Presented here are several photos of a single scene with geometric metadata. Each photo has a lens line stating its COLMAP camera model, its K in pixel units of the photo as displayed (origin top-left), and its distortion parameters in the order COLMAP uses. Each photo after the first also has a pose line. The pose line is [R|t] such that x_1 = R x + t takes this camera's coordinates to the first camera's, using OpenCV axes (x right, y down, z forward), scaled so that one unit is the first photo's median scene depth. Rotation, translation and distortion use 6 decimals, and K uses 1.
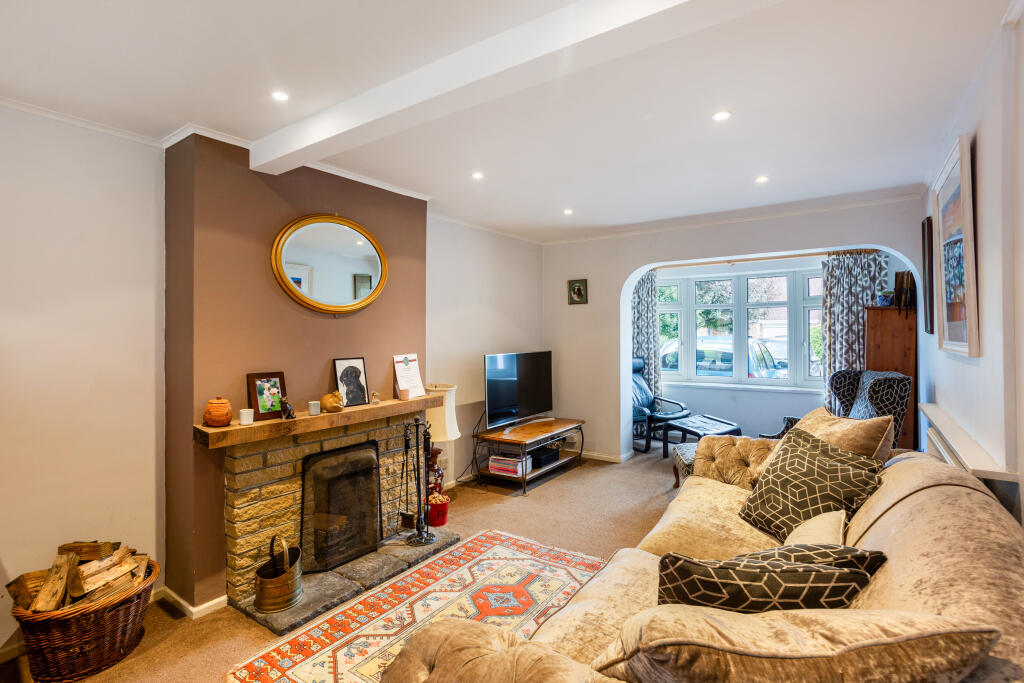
lens RADIAL K [[502.3, 0, 509.2], [0, 502.3, 325.3], [0, 0, 1]] dist [-0.000212, 0.000004]
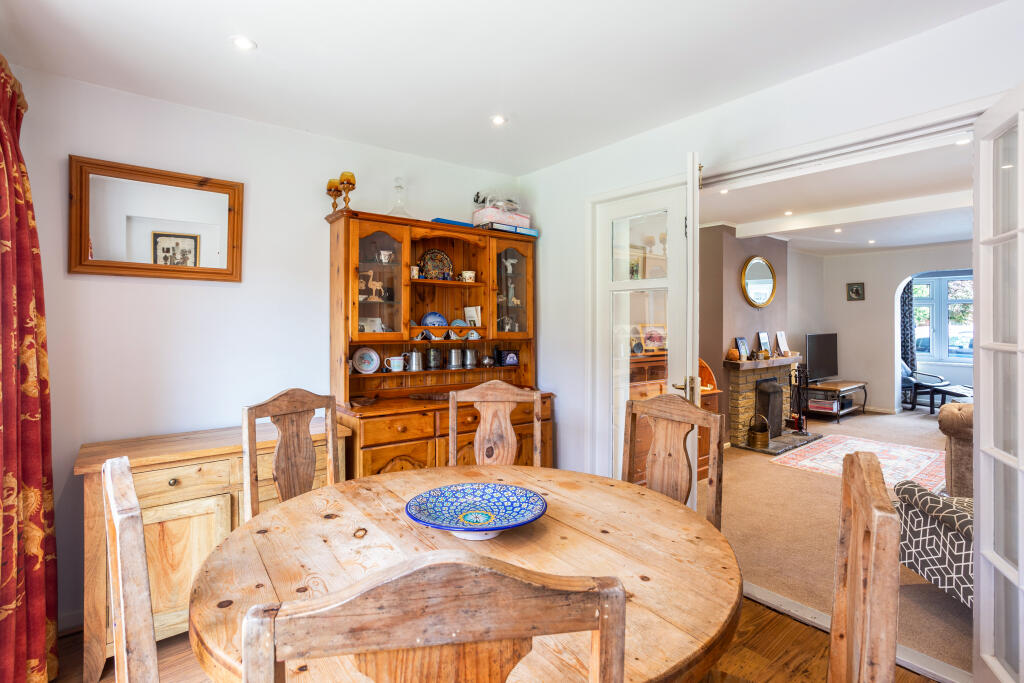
lens RADIAL K [[498.3, 0, 515.2], [0, 498.3, 313.9], [0, 0, 1]] dist [-0.001678, -0.000428]
pose [[0.962504, 0.011889, -0.271007, -0.410487], [-0.011927, 0.999928, 0.001505, 0.004077], [0.271005, 0.001784, 0.962576, -0.599928]]
